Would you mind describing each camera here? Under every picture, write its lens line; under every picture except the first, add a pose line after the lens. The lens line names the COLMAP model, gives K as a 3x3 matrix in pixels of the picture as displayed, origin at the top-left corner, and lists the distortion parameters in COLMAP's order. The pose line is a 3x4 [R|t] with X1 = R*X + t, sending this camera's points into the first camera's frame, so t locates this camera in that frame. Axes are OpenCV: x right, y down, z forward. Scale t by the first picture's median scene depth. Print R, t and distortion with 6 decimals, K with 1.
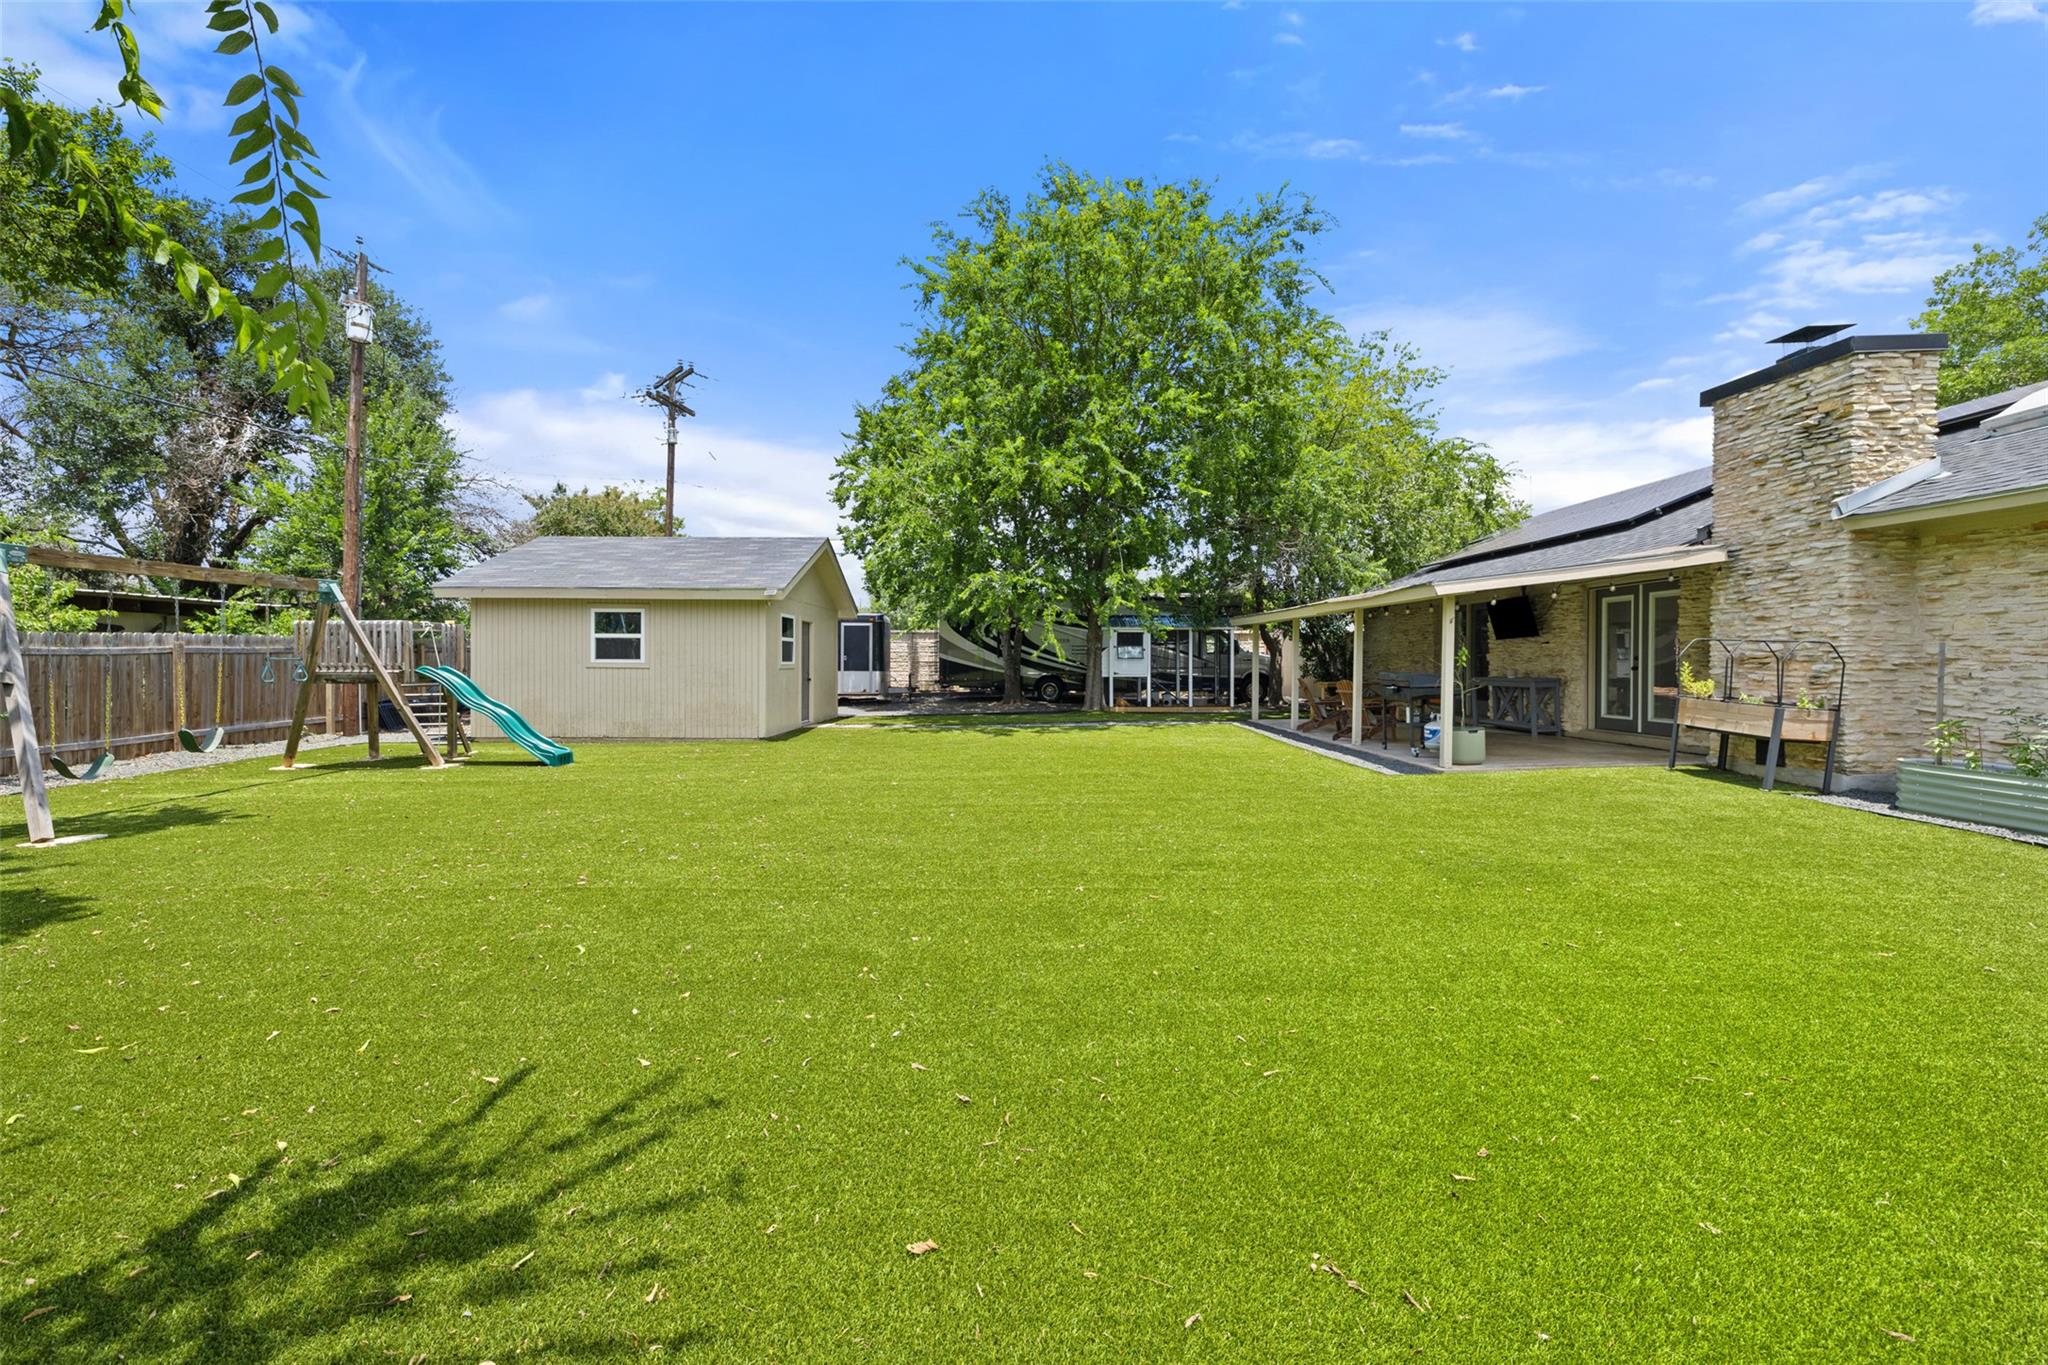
lens RADIAL K [[880.6, 0, 1015.8], [0, 880.6, 641.6], [0, 0, 1]] dist [-0.001321, 0.000451]
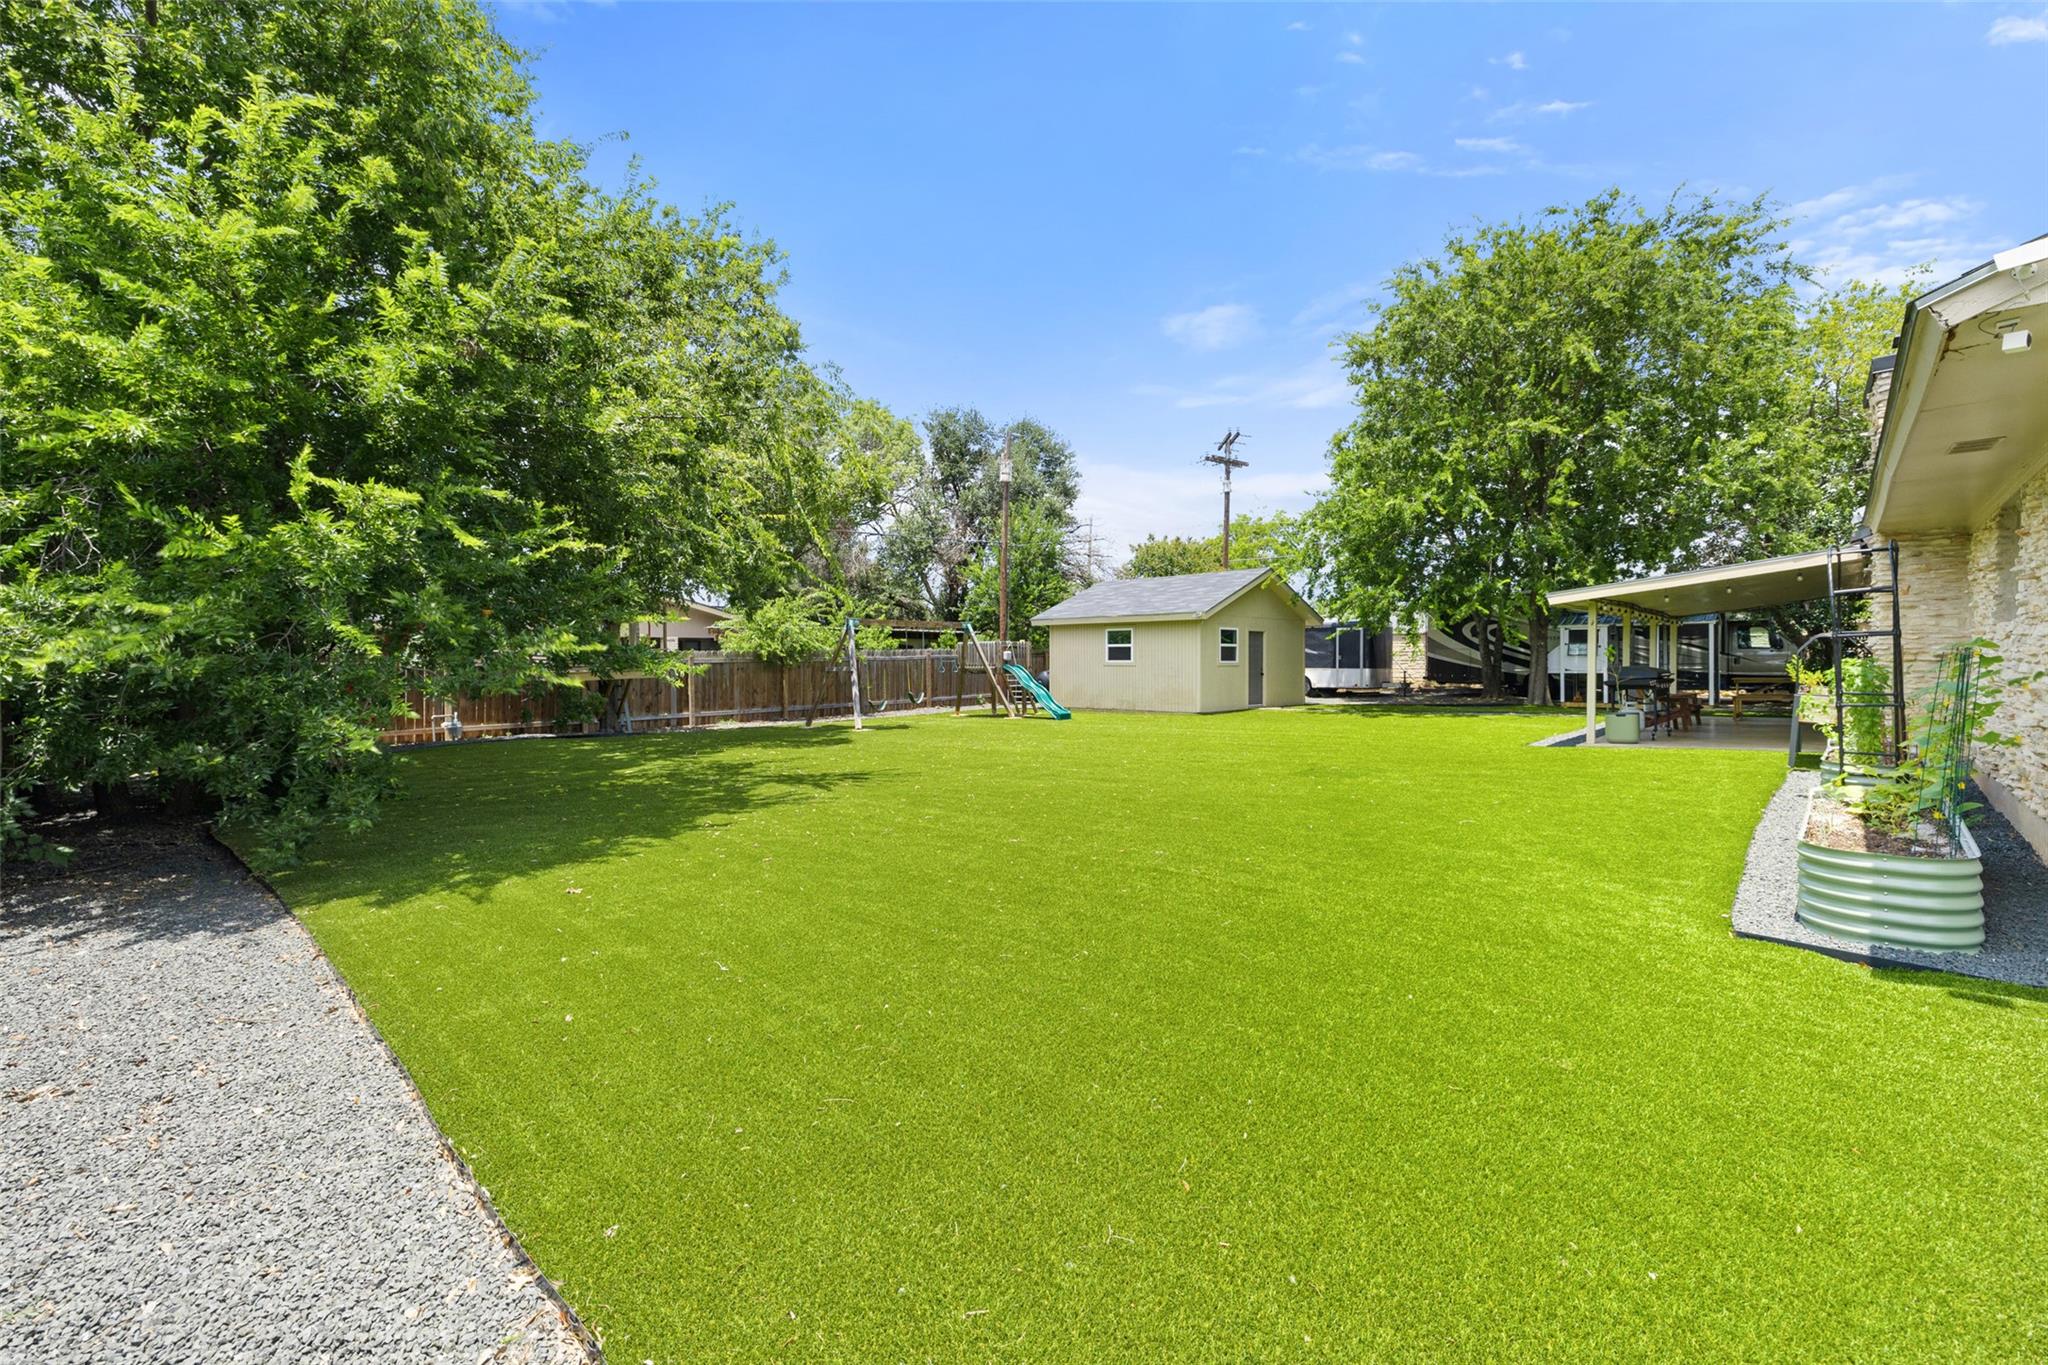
lens RADIAL K [[880.6, 0, 1015.8], [0, 880.6, 641.6], [0, 0, 1]] dist [-0.001321, 0.000451]
pose [[0.717062, -0.021715, -0.696671, 0.461027], [0.022835, 0.999710, -0.007657, -0.004887], [0.696635, -0.010418, 0.717350, -0.241098]]
